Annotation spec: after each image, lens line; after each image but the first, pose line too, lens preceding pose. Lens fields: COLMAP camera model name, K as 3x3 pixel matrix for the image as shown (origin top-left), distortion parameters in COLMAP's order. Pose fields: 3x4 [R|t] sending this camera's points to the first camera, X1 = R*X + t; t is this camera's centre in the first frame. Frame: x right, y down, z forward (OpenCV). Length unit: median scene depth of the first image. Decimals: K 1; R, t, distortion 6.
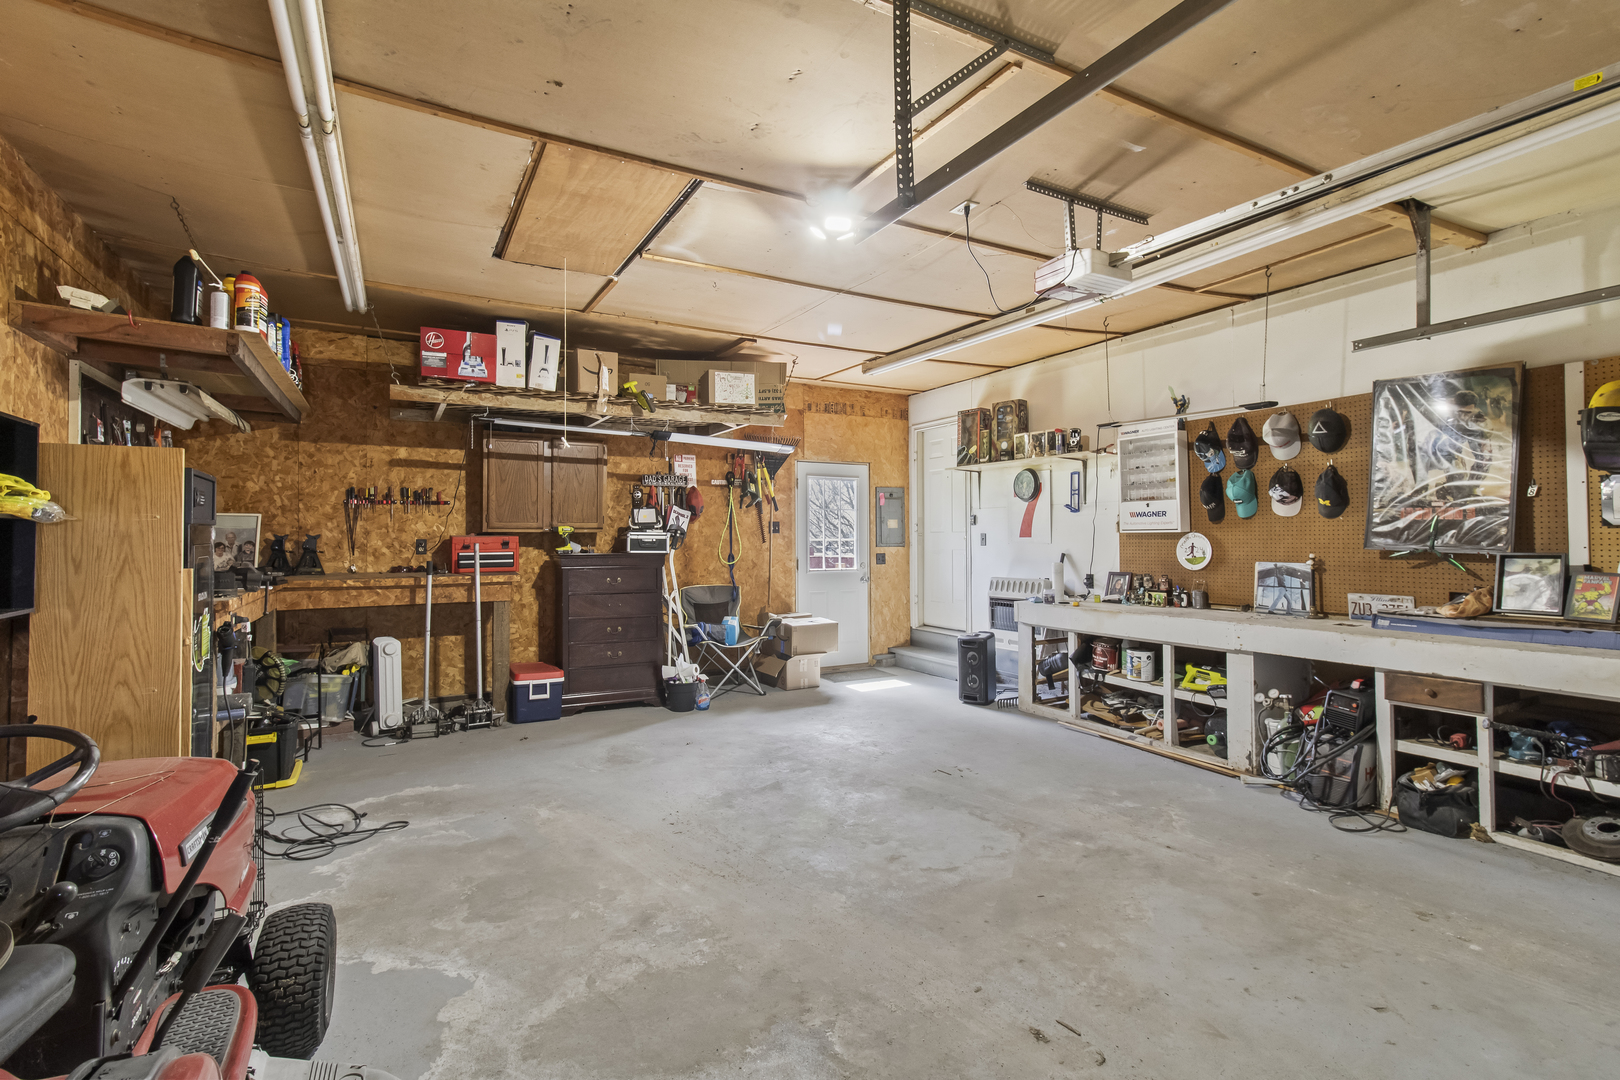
lens RADIAL K [[771.4, 0, 808.7], [0, 771.4, 550.6], [0, 0, 1]] dist [0.000074, 0.000111]
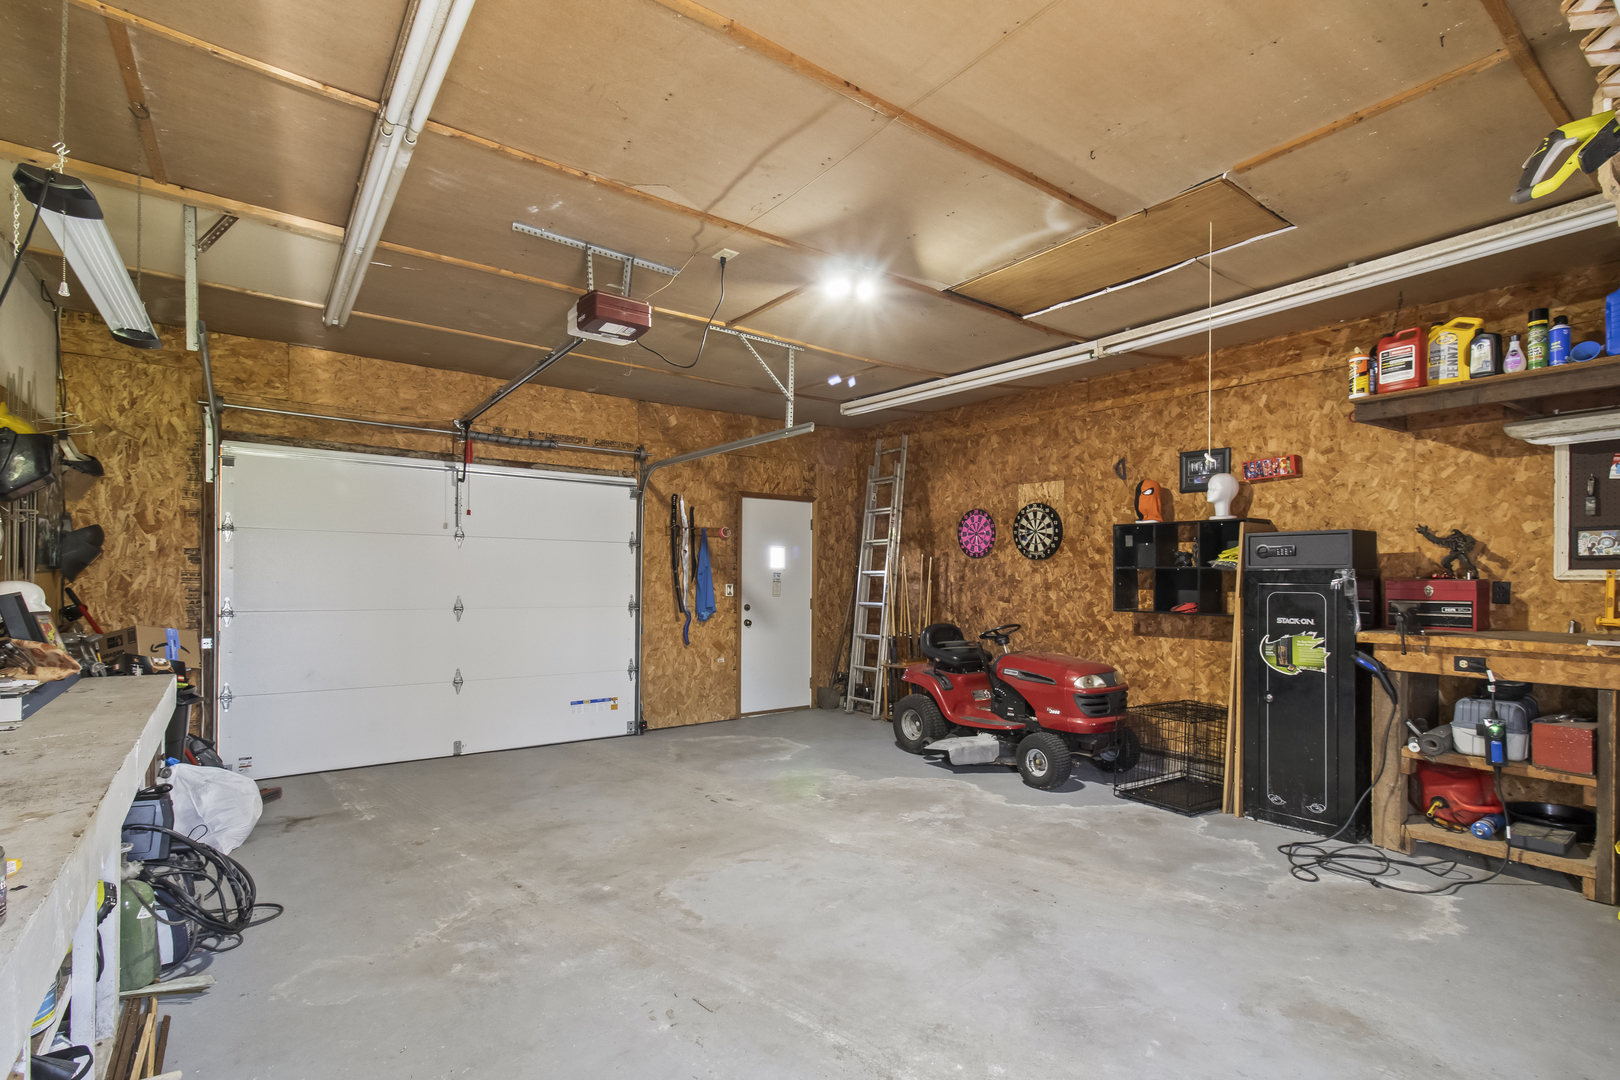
lens RADIAL K [[771.4, 0, 808.7], [0, 771.4, 550.6], [0, 0, 1]] dist [0.000074, 0.000111]
pose [[-0.991812, -0.008586, -0.127421, 0.218089], [-0.006859, 0.999879, -0.013990, -0.035045], [0.127526, -0.013001, -0.991750, 1.953469]]
